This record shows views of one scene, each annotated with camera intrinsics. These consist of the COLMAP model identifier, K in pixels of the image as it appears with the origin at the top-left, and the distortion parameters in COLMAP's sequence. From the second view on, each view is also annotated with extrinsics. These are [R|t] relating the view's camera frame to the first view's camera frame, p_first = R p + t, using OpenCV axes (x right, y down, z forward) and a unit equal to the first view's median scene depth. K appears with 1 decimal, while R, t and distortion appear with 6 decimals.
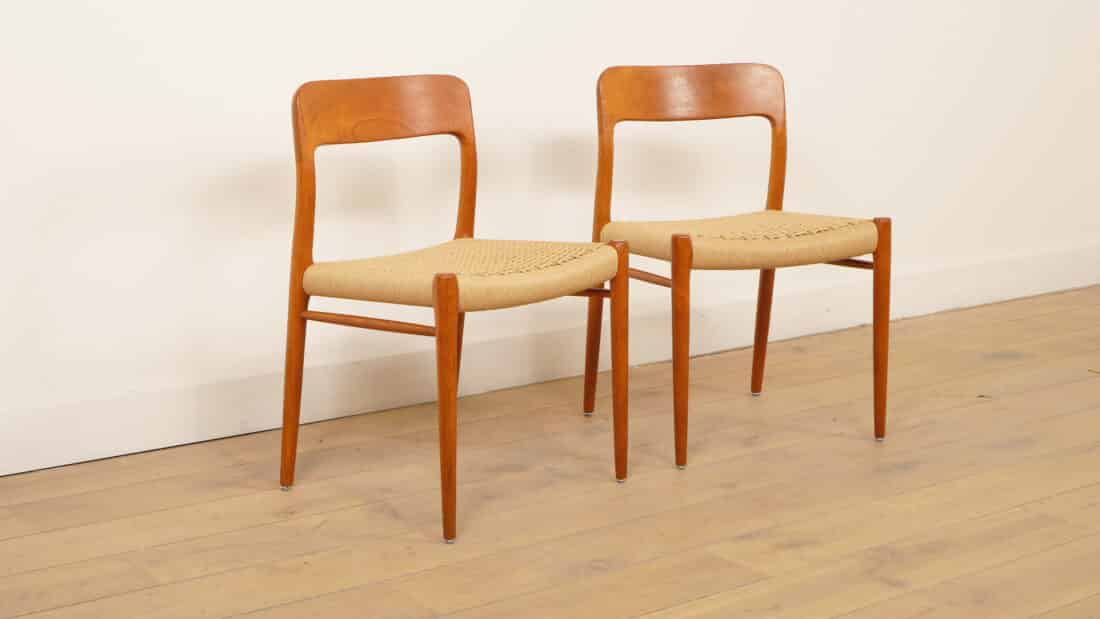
lens RADIAL K [[1952.4, 0, 553.9], [0, 1952.4, 307.6], [0, 0, 1]] dist [-0.006131, 0.000000]
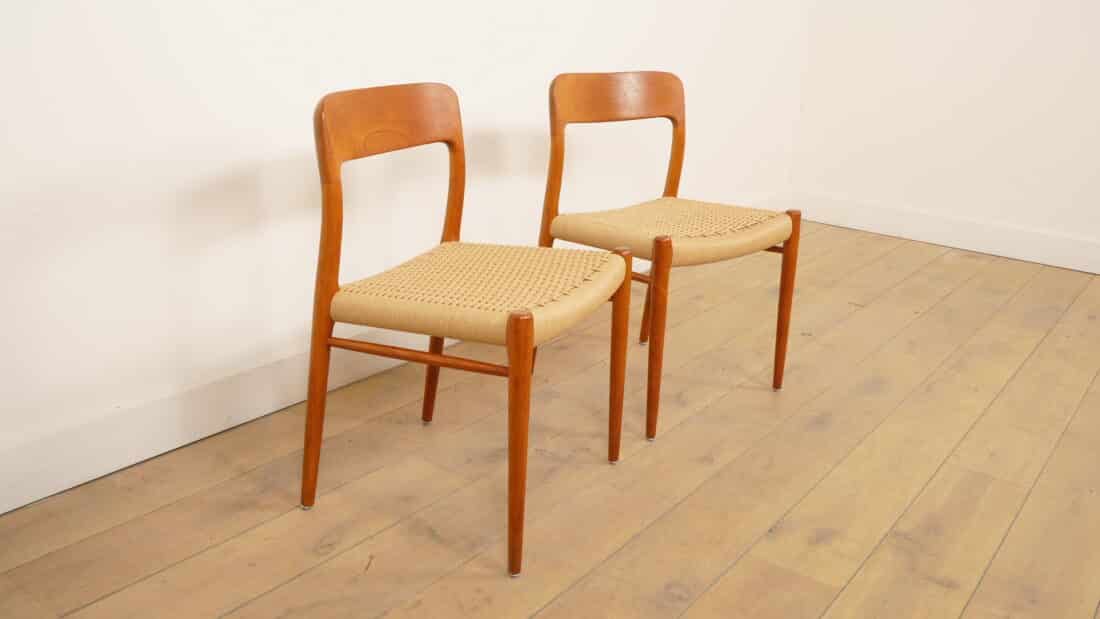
lens RADIAL K [[1014.2, 0, 545.9], [0, 1014.2, 314.9], [0, 0, 1]] dist [-0.064352, 0.000000]
pose [[0.955551, -0.055549, 0.289546, -0.160457], [0.017780, 0.991160, 0.131475, -0.068654], [-0.294290, -0.120483, 0.948091, 0.477267]]
